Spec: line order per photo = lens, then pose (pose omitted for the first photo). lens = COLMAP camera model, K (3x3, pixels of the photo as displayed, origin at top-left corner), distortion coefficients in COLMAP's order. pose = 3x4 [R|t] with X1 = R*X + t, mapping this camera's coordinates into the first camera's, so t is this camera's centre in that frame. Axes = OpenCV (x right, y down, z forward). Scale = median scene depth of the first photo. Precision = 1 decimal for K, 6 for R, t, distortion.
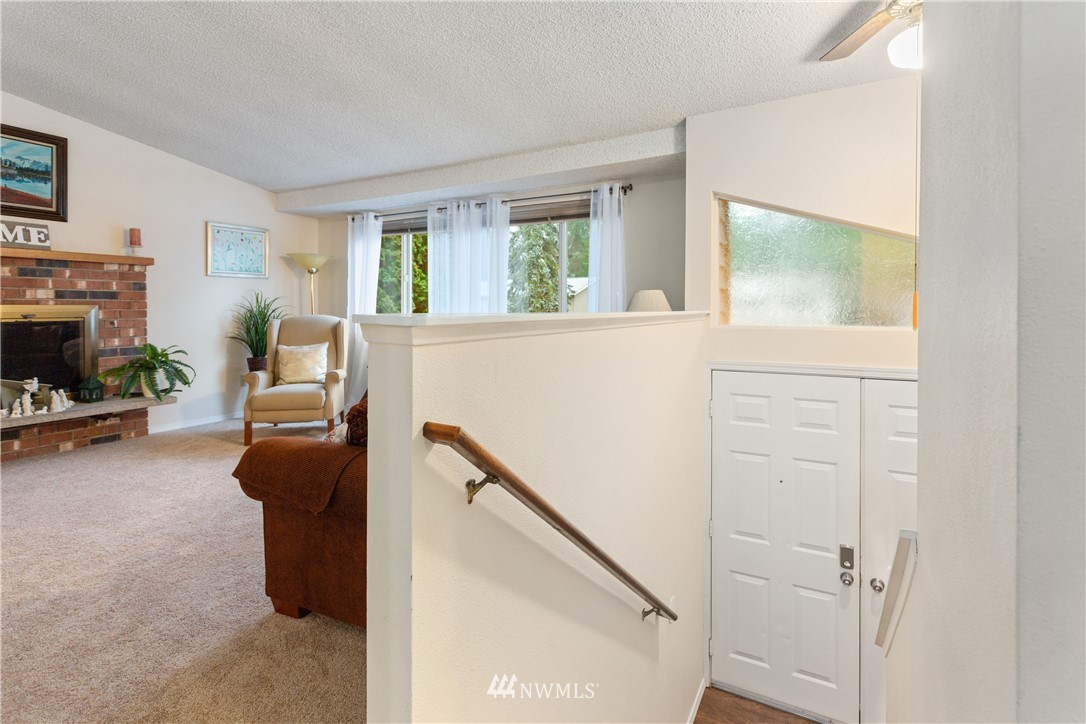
lens RADIAL K [[531.7, 0, 550.8], [0, 531.7, 317.8], [0, 0, 1]] dist [0.003159, 0.001913]
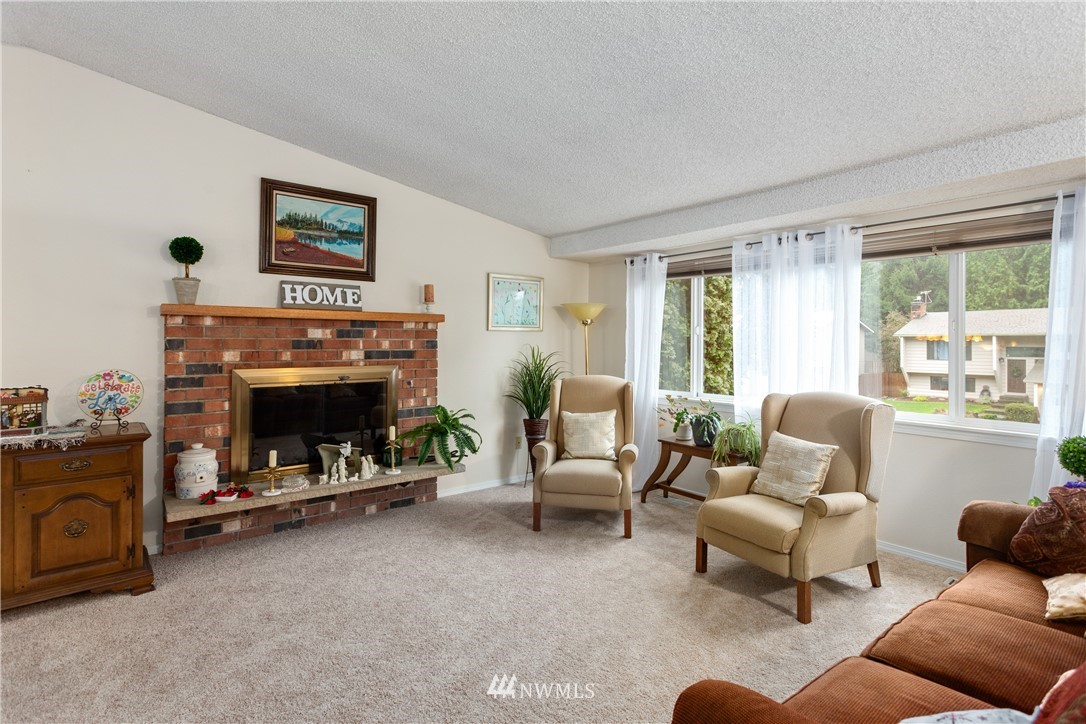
lens RADIAL K [[531.7, 0, 553.3], [0, 531.7, 343.0], [0, 0, 1]] dist [0.003159, 0.001913]
pose [[0.928631, 0.005756, -0.370960, -0.210553], [-0.011223, 0.999858, -0.012581, -0.051699], [0.370835, 0.015846, 0.928564, 0.188388]]
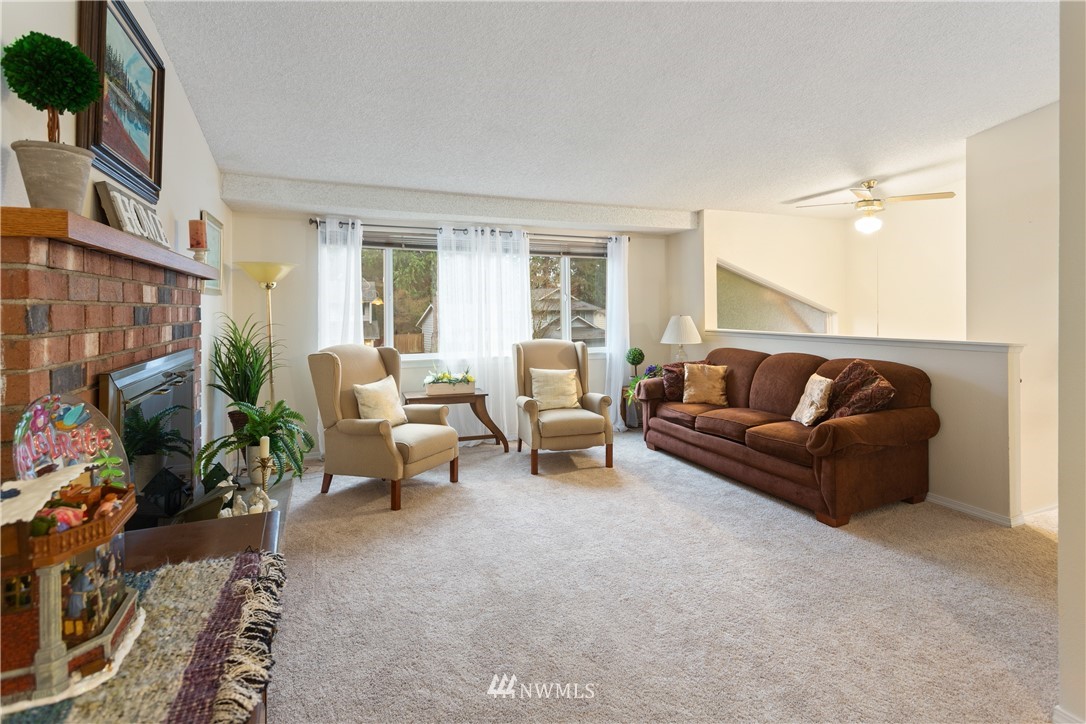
lens RADIAL K [[531.7, 0, 541.9], [0, 531.7, 310.3], [0, 0, 1]] dist [0.003159, 0.001913]
pose [[0.607569, -0.007271, 0.794233, -1.014623], [0.021328, 0.999747, -0.007163, -0.049666], [-0.793980, 0.021291, 0.607571, 0.304877]]
